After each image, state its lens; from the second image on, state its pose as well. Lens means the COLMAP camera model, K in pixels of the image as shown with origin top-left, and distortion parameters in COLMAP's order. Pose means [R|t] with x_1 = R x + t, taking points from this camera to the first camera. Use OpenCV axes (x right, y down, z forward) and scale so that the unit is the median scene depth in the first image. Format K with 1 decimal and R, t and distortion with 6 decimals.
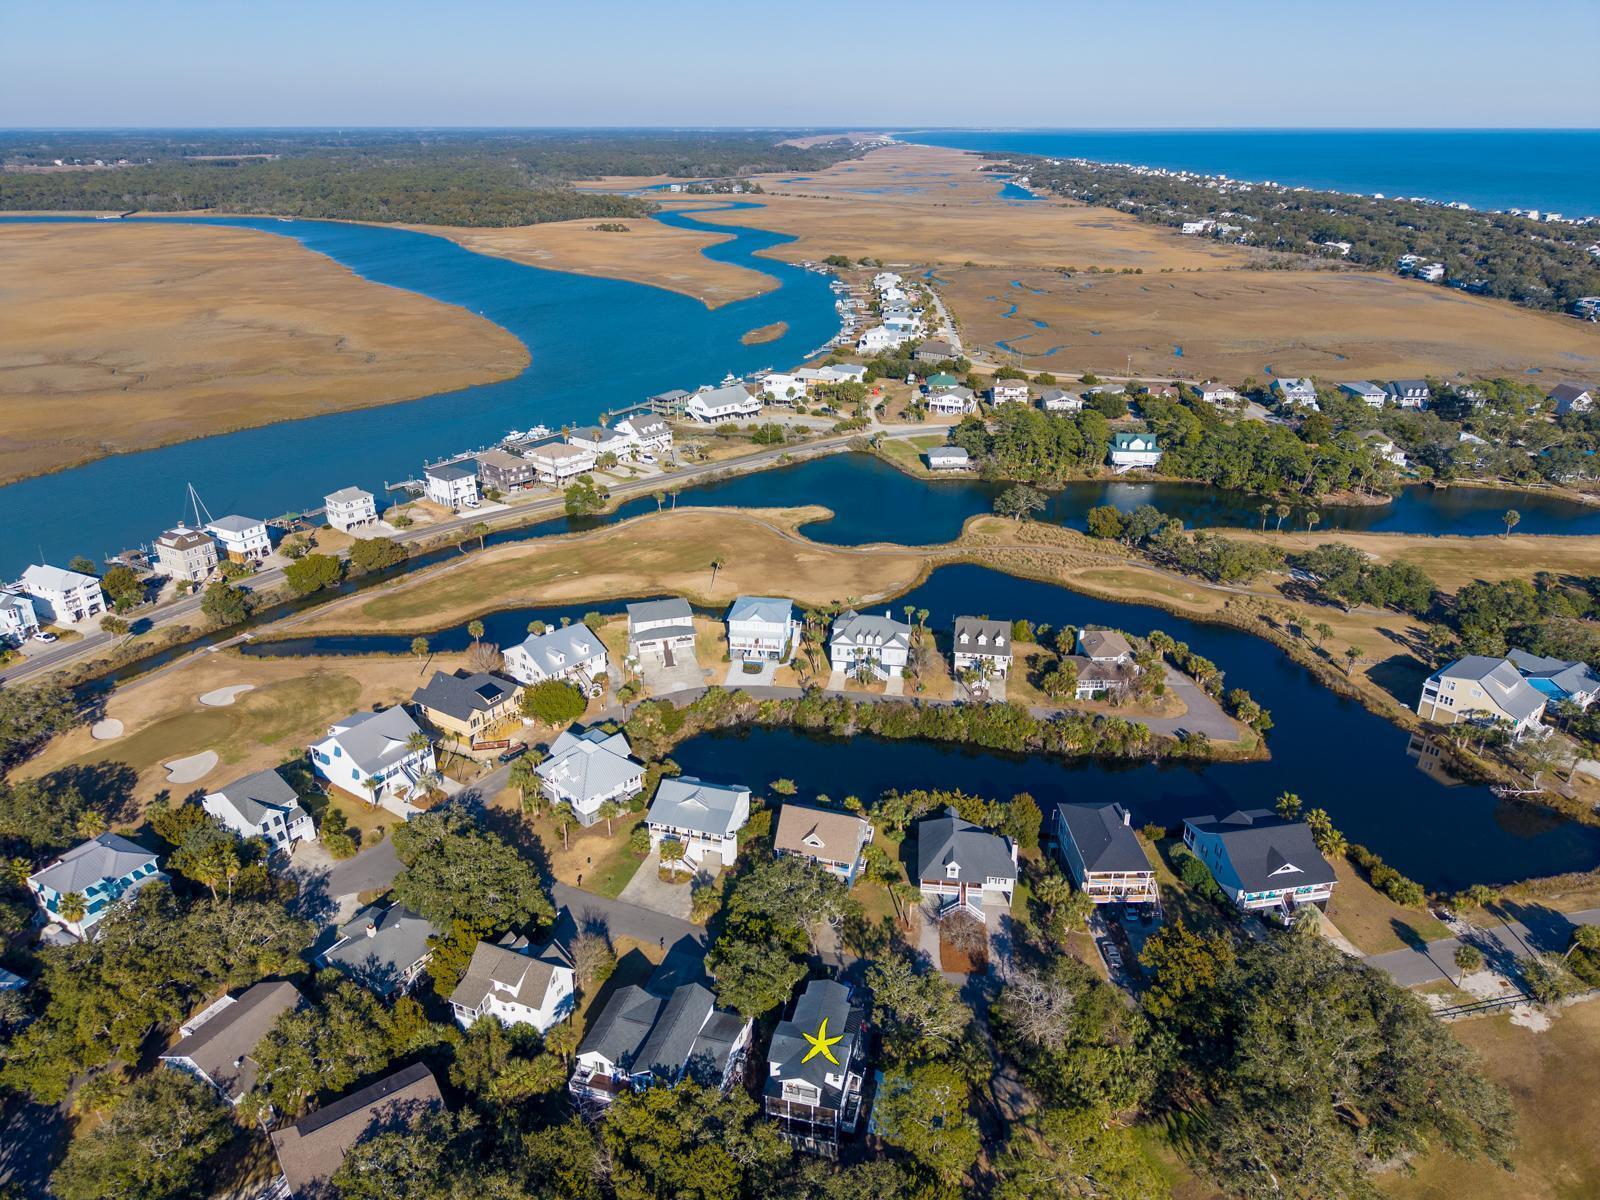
lens RADIAL K [[1068.4, 0, 800.0], [0, 1068.4, 600.0], [0, 0, 1]] dist [0.069481, -0.103660]
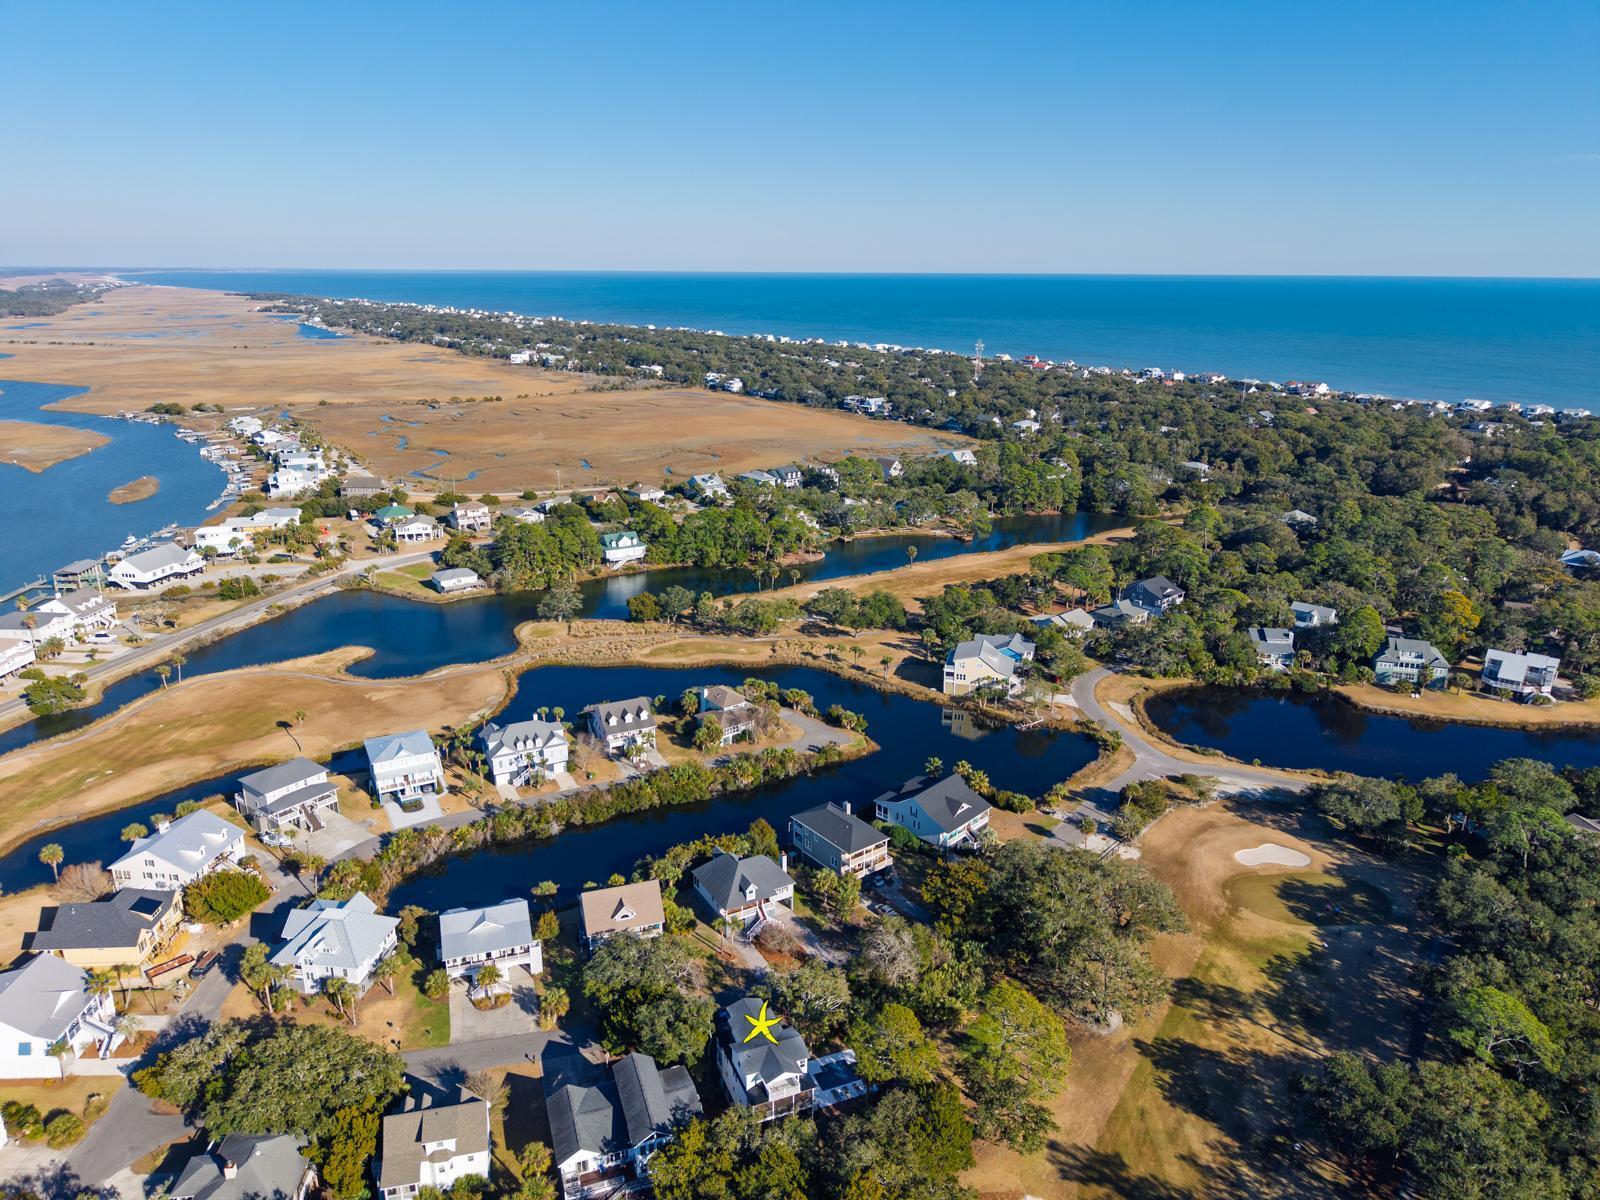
lens RADIAL K [[1068.4, 0, 800.0], [0, 1068.4, 600.0], [0, 0, 1]] dist [0.069481, -0.103660]
pose [[0.806320, -0.170274, 0.566440, -0.204751], [0.234219, 0.971301, -0.041430, 0.004552], [-0.543129, 0.166076, 0.823061, -0.008822]]
